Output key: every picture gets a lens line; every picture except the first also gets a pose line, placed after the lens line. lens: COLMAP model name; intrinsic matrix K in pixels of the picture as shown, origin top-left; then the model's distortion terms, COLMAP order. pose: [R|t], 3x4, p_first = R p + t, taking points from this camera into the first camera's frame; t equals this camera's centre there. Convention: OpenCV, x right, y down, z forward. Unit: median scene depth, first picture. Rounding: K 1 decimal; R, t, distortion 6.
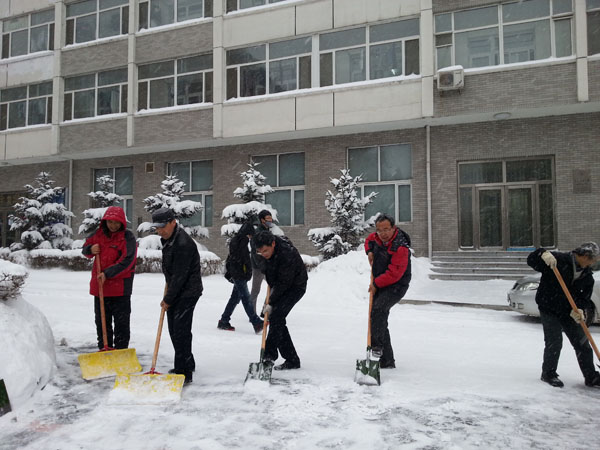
lens RADIAL K [[491.0, 0, 300.0], [0, 491.0, 225.0], [0, 0, 1]] dist [0.006735, -0.037949]
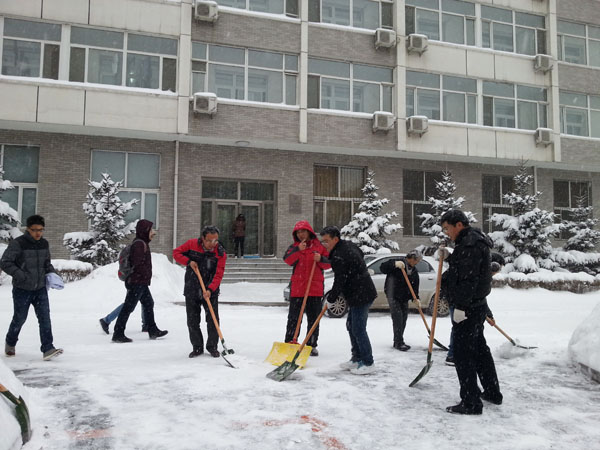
lens RADIAL K [[491.0, 0, 300.0], [0, 491.0, 225.0], [0, 0, 1]] dist [0.006735, -0.037949]
pose [[0.784361, 0.051809, 0.618137, -0.196380], [-0.044927, 0.998634, -0.026691, -0.001618], [-0.618675, -0.006835, 0.785617, -0.011658]]
